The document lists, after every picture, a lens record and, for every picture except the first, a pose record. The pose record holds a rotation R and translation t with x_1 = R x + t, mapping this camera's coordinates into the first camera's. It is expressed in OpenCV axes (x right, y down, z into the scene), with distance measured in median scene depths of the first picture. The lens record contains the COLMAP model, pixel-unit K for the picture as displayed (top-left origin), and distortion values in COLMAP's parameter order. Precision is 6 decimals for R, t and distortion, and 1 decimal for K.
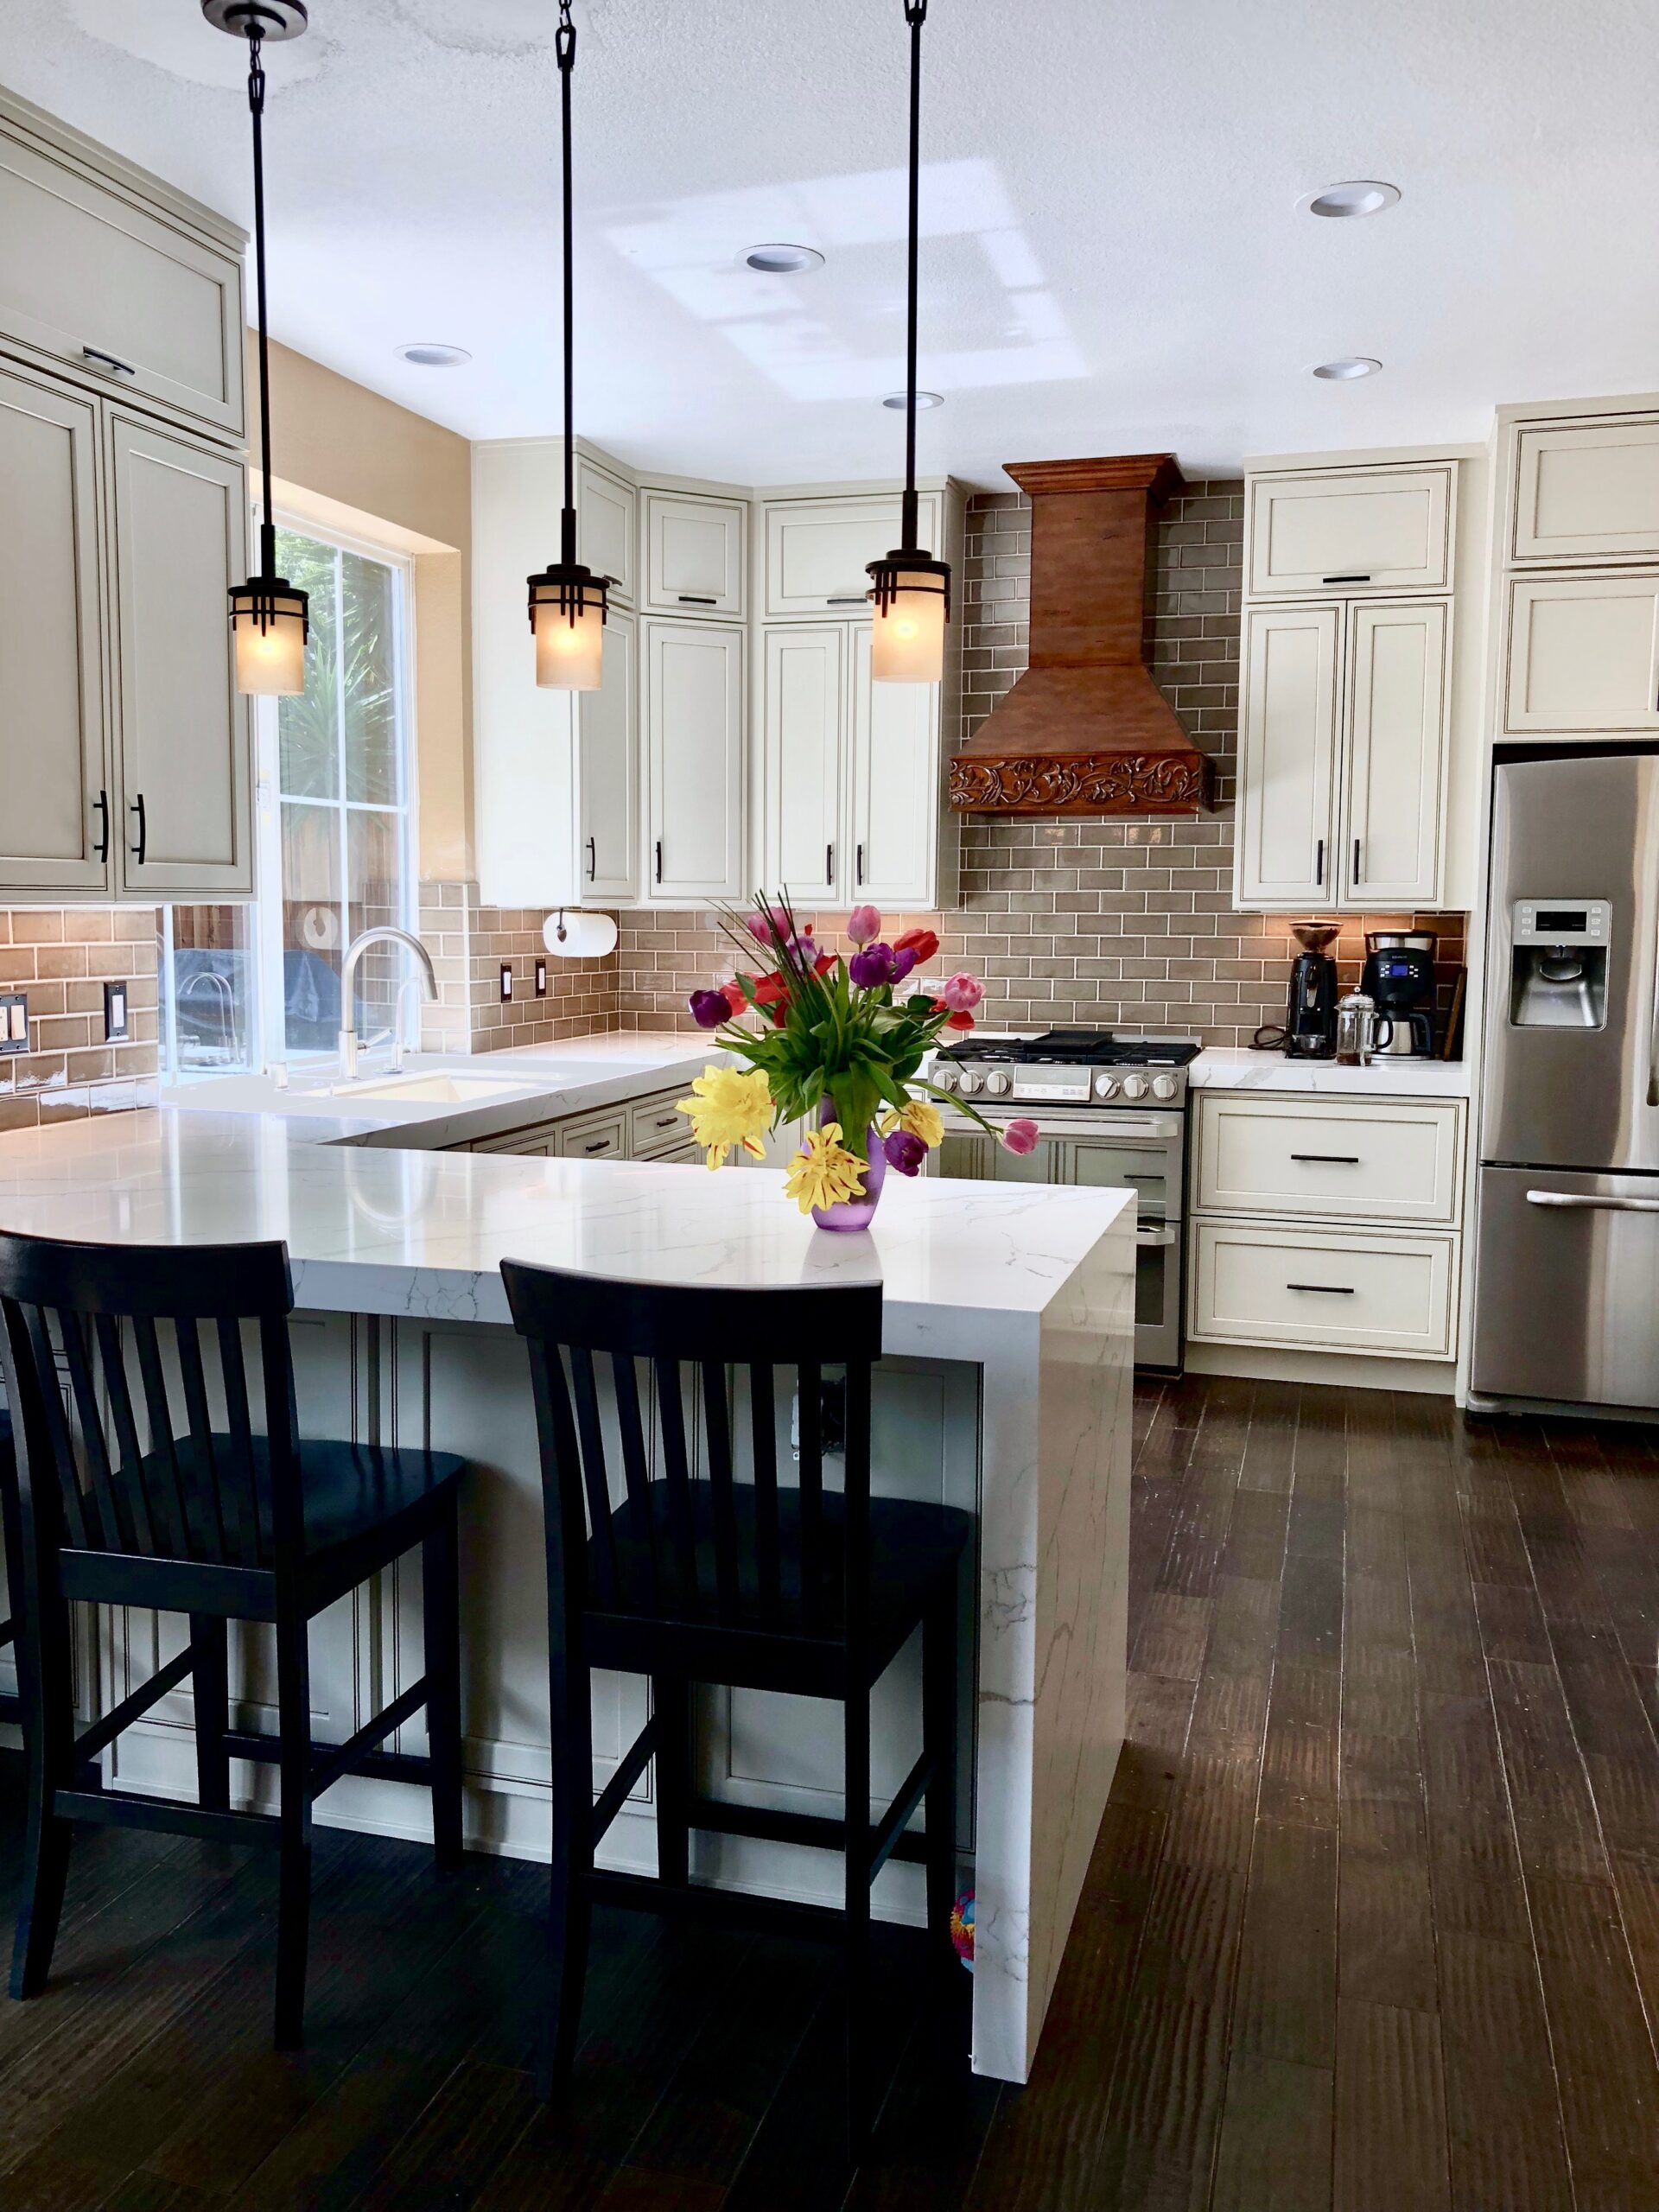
lens RADIAL K [[1811.2, 0, 829.5], [0, 1811.2, 1106.0], [0, 0, 1]] dist [0.006913, -0.079746]
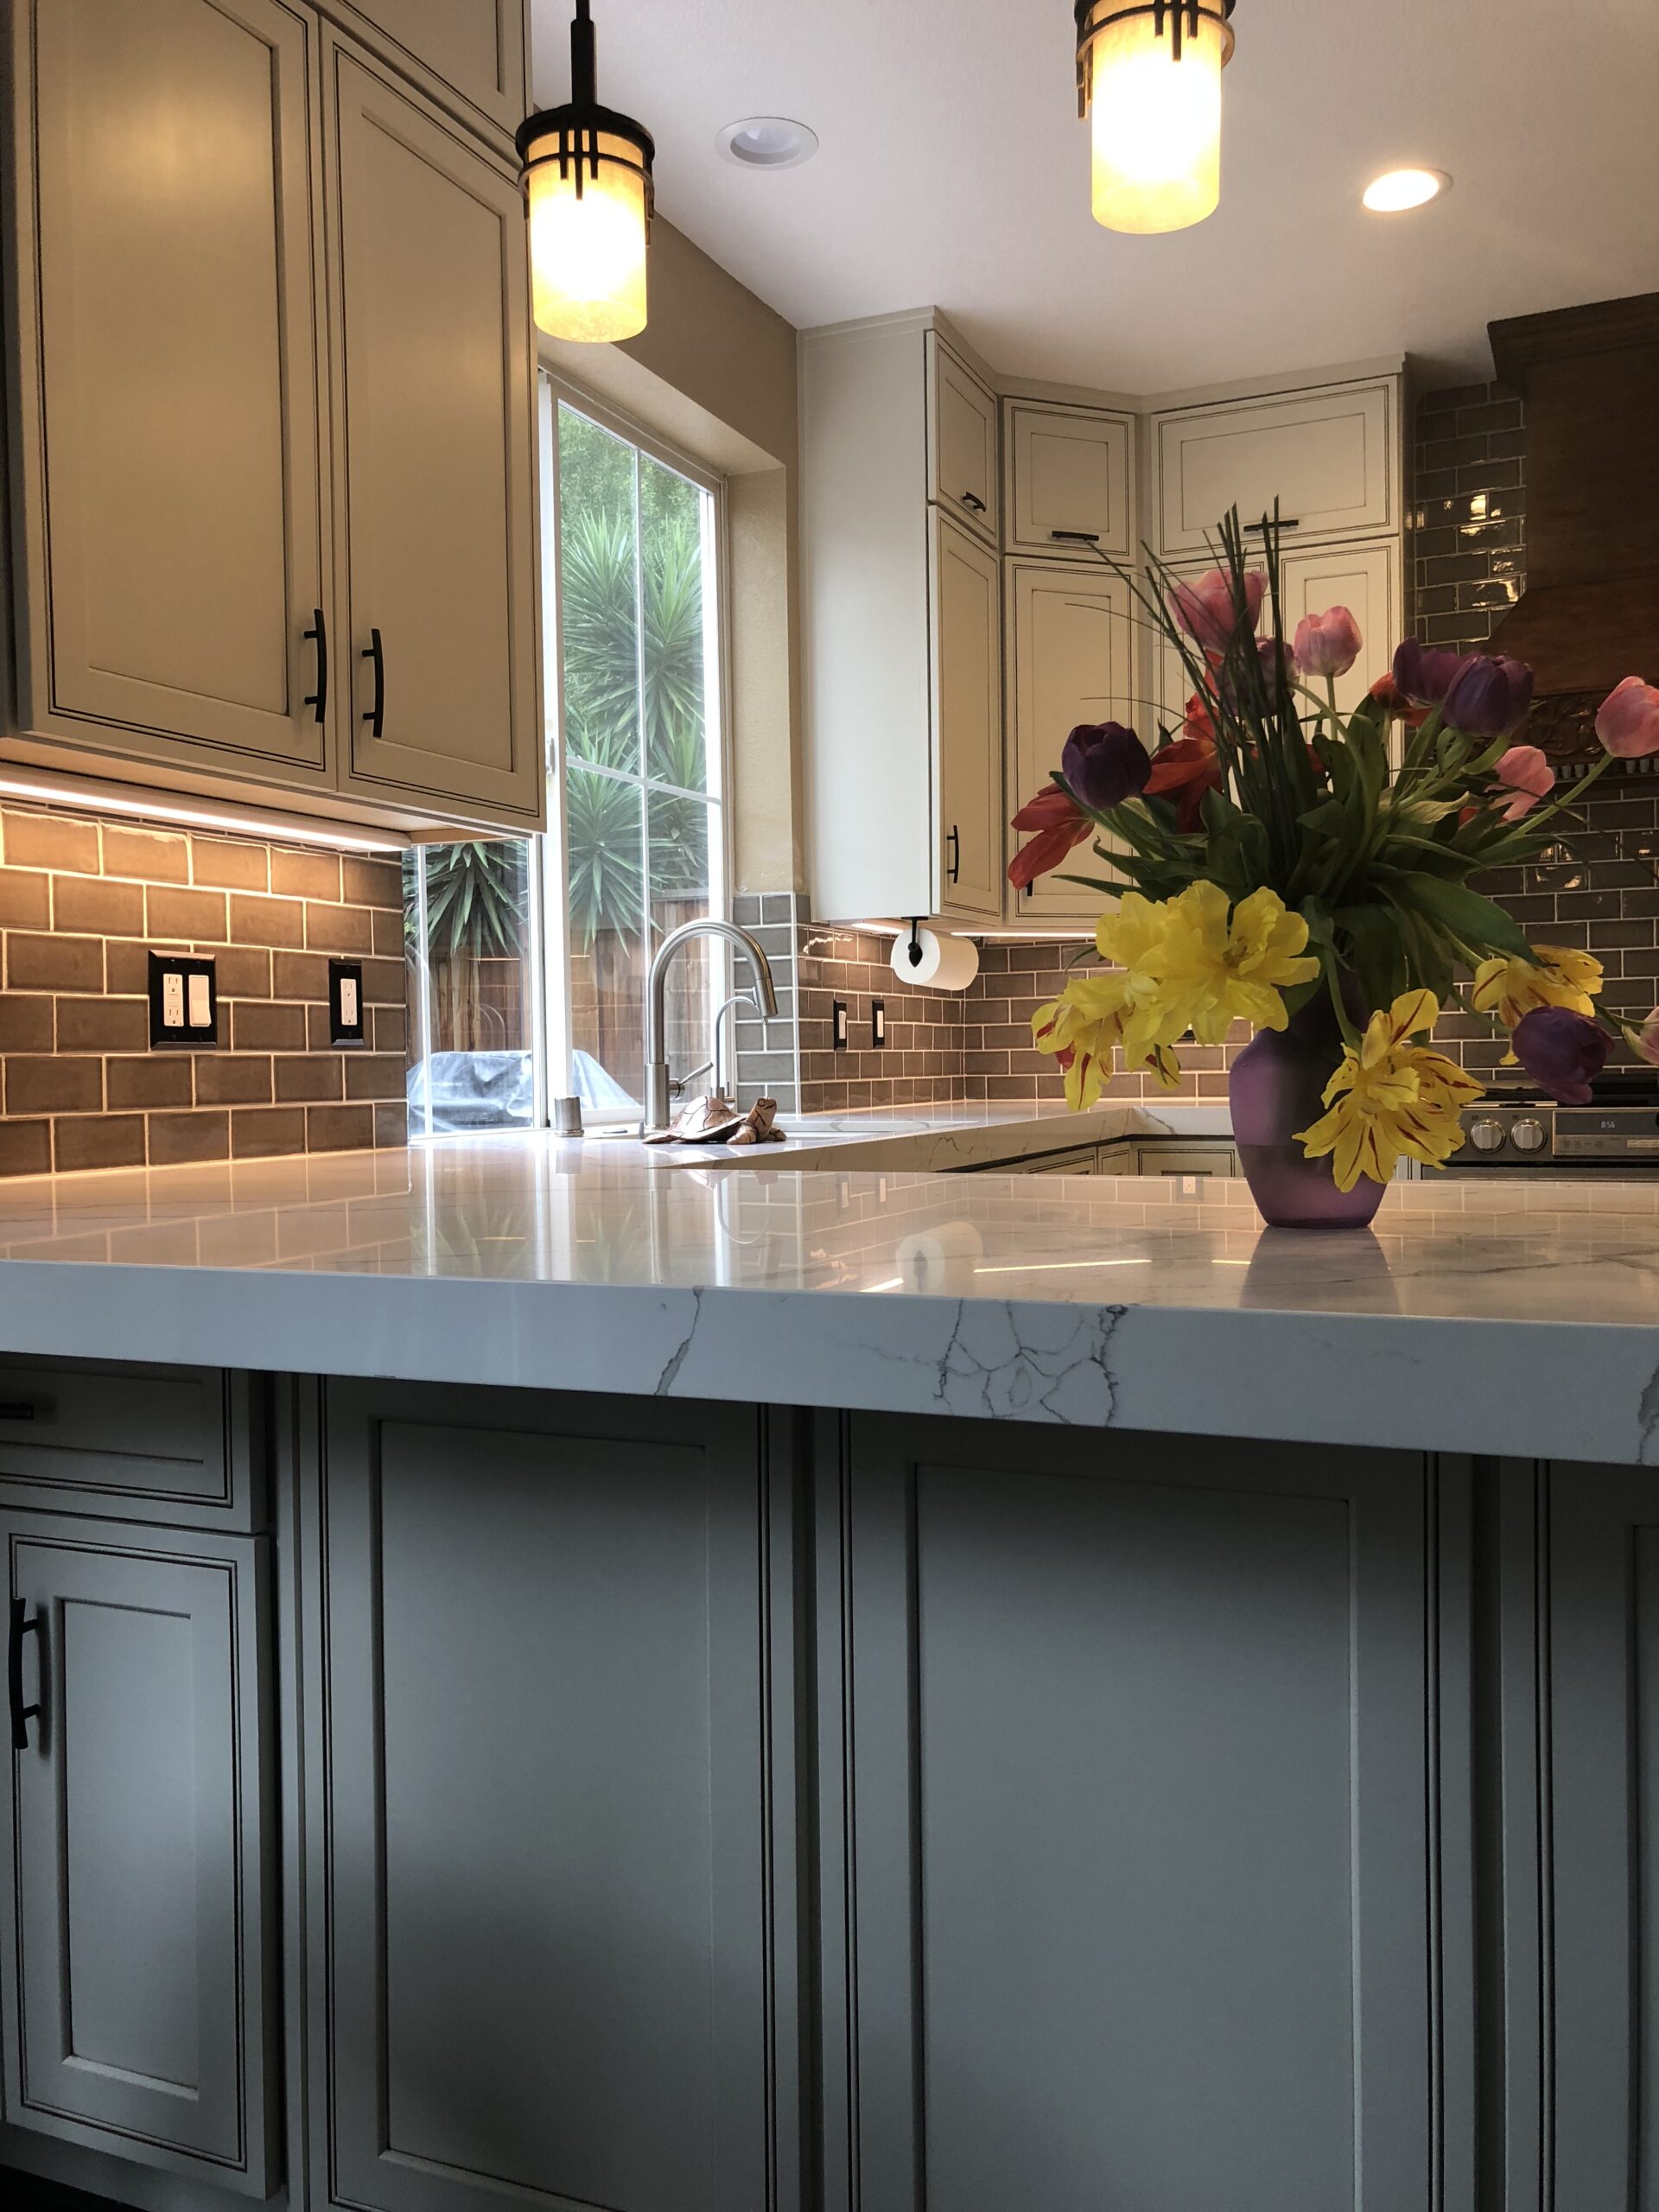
lens RADIAL K [[1782.8, 0, 796.3], [0, 1782.8, 1114.5], [0, 0, 1]] dist [0.080809, -0.142063]
pose [[0.989059, -0.019511, -0.146223, -0.095335], [0.007461, 0.996563, -0.082507, 0.037657], [0.147331, 0.080514, 0.985805, 0.271066]]
